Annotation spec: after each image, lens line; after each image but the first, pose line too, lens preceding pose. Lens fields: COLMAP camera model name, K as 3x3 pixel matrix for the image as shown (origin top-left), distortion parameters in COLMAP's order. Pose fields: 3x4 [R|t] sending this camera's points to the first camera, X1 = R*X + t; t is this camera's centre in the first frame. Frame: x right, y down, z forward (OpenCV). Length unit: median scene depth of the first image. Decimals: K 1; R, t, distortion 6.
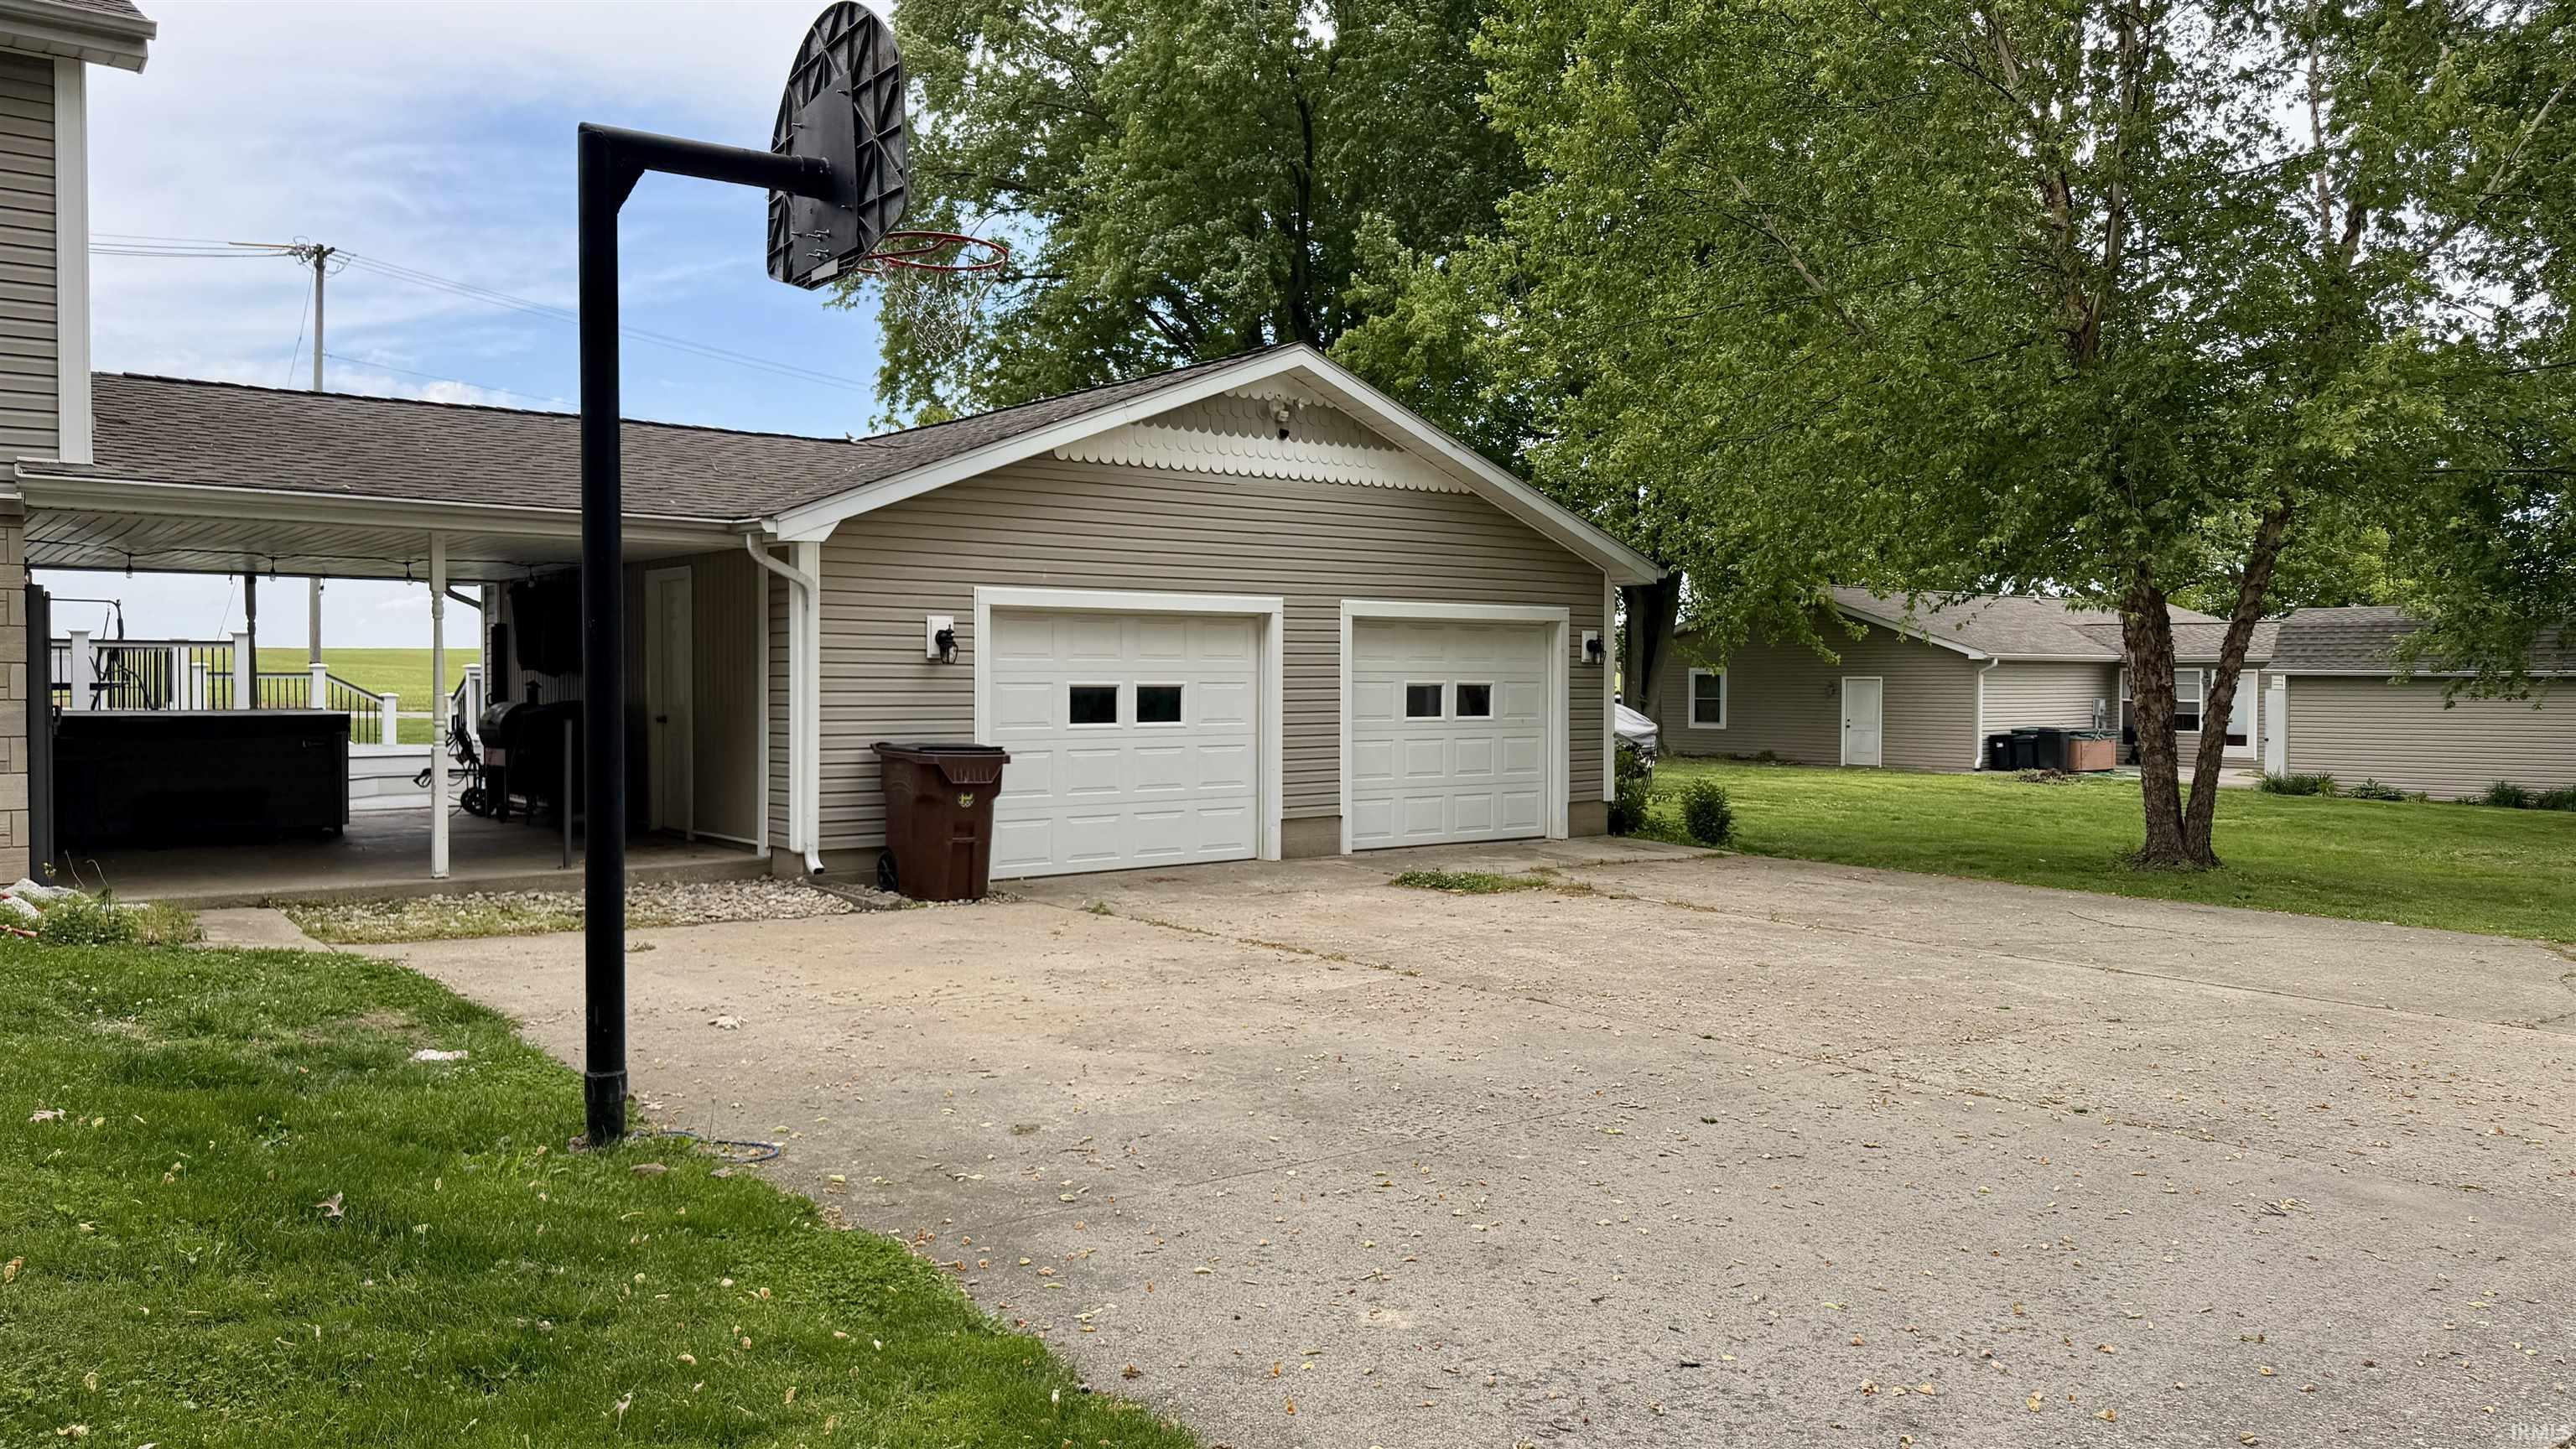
lens RADIAL K [[1805.9, 0, 1296.8], [0, 1805.9, 731.8], [0, 0, 1]] dist [0.117405, 0.000323]
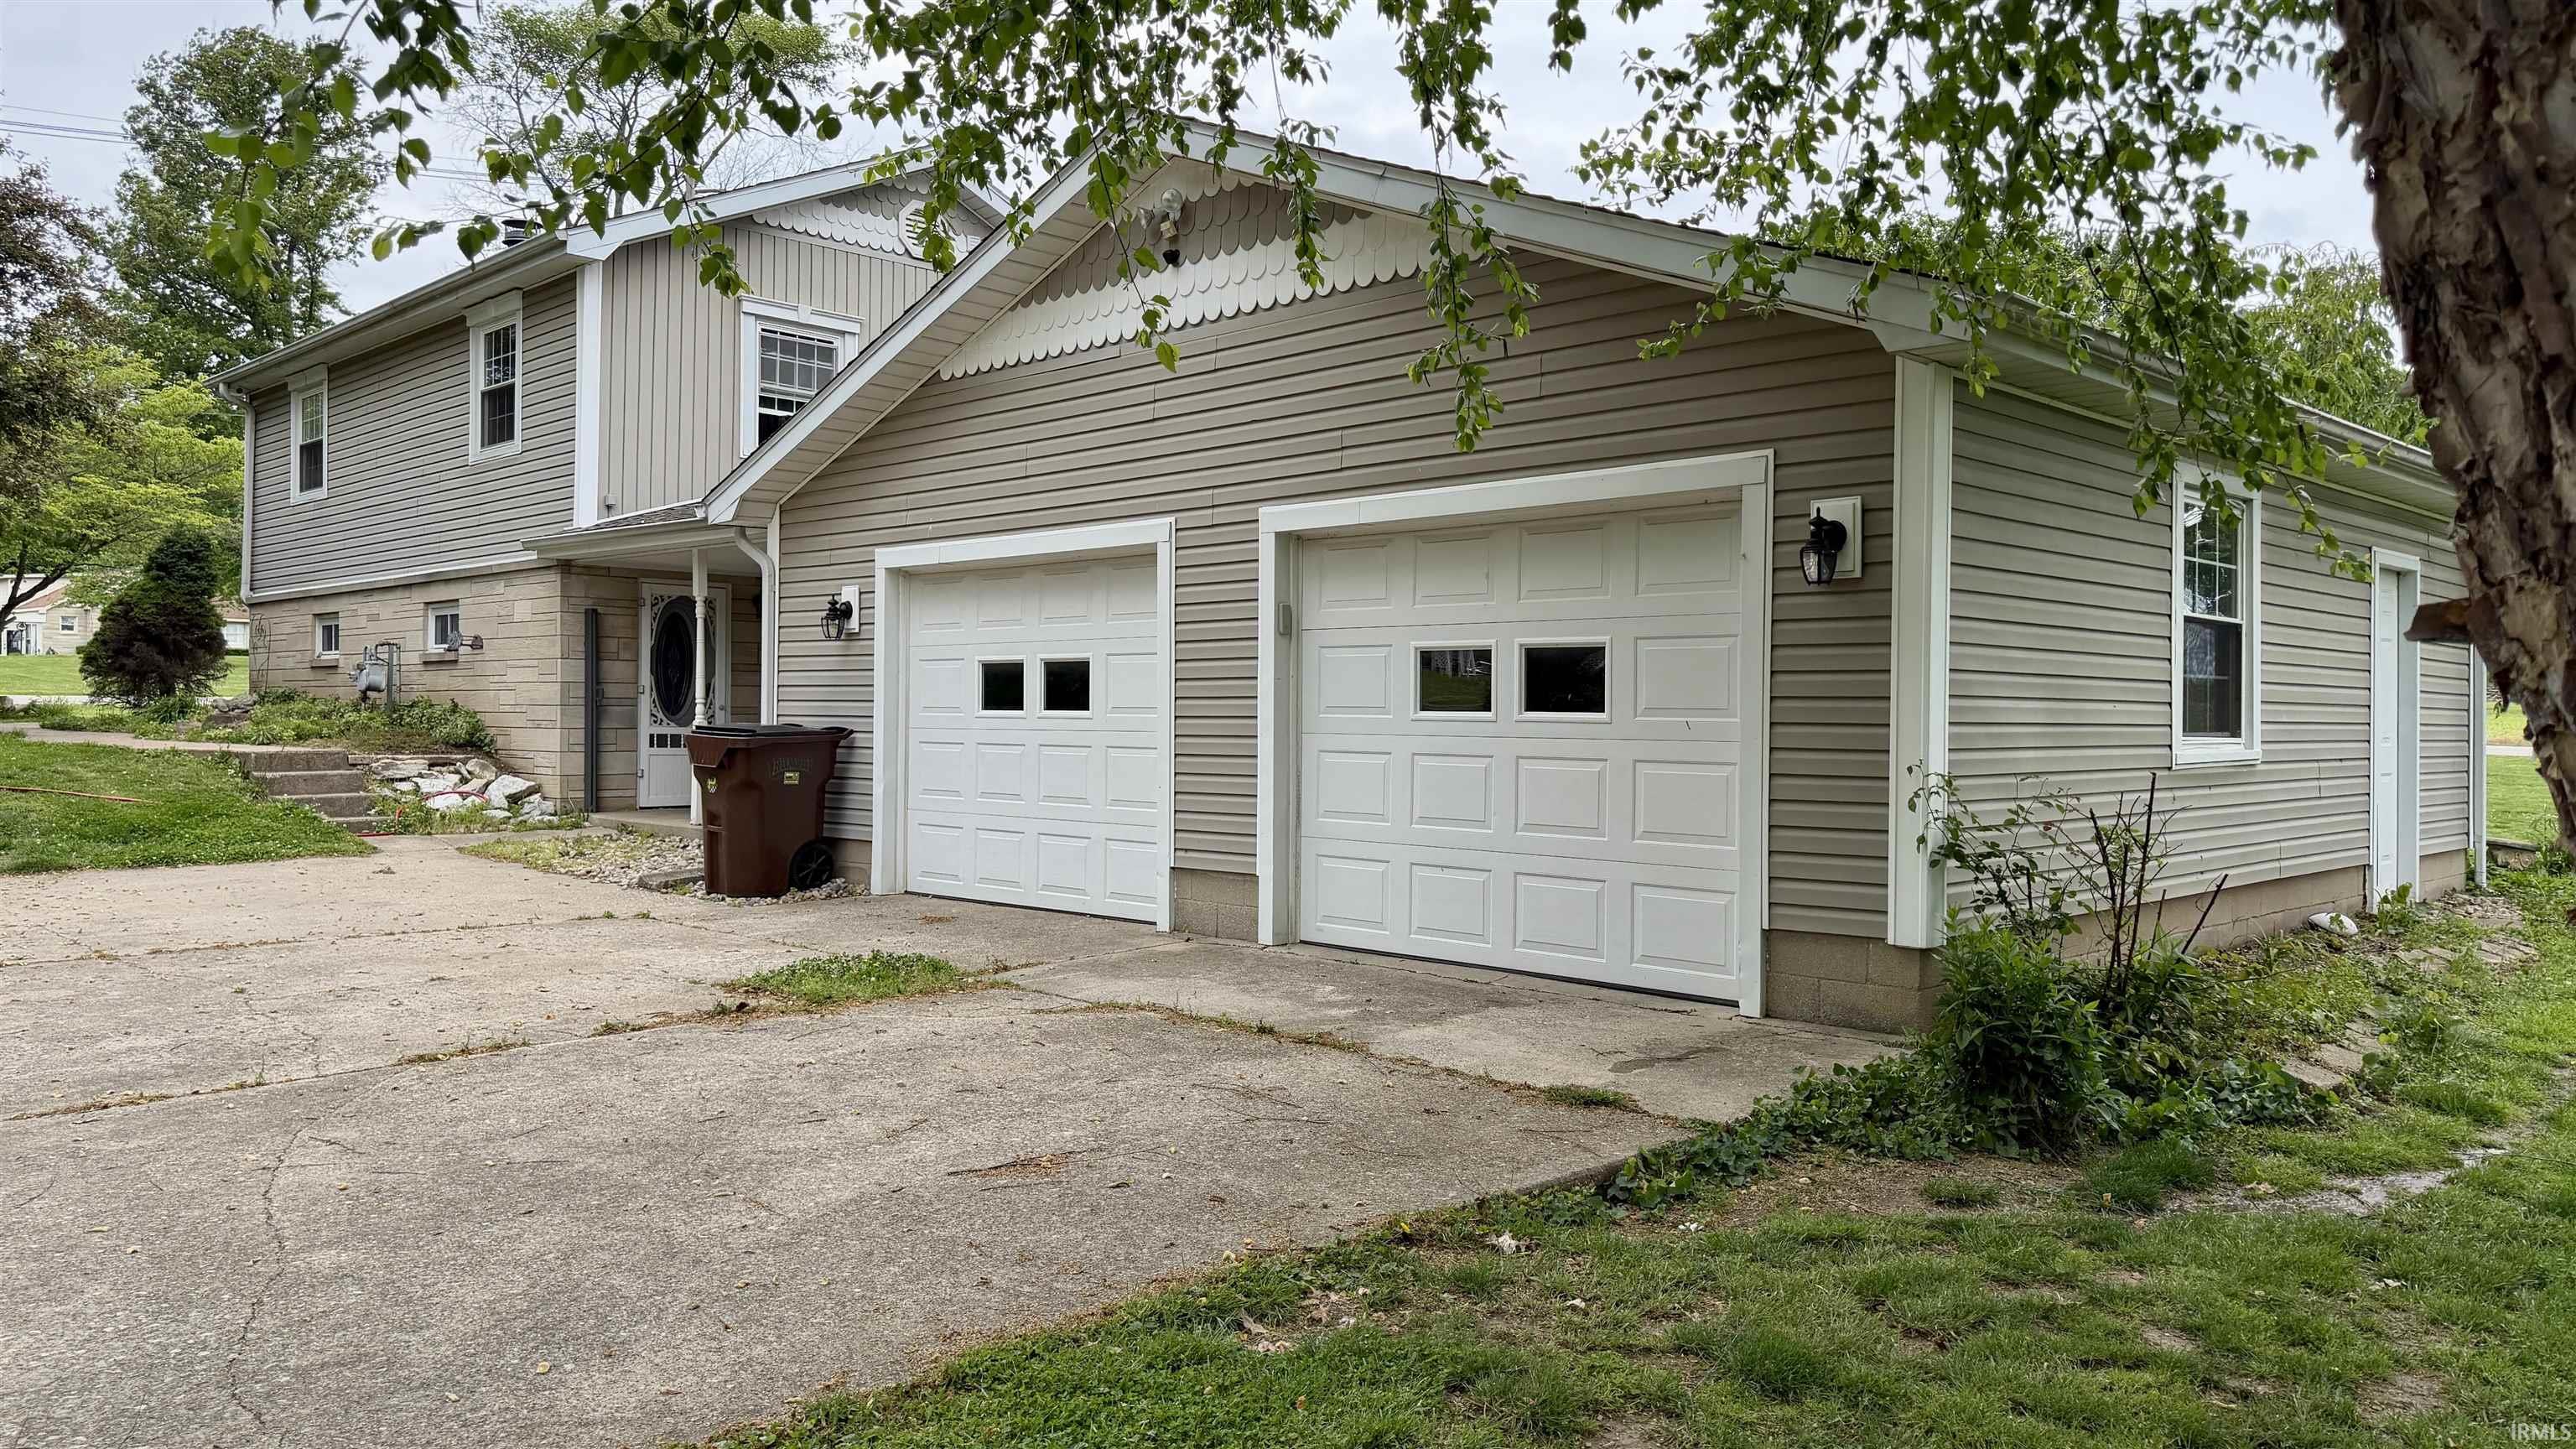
lens RADIAL K [[1805.9, 0, 1296.8], [0, 1805.9, 731.8], [0, 0, 1]] dist [0.117405, 0.000323]
pose [[0.108634, 0.033014, -0.993533, 0.626387], [-0.010178, 0.999433, 0.032097, -0.020284], [0.994030, 0.006625, 0.108909, 0.976299]]
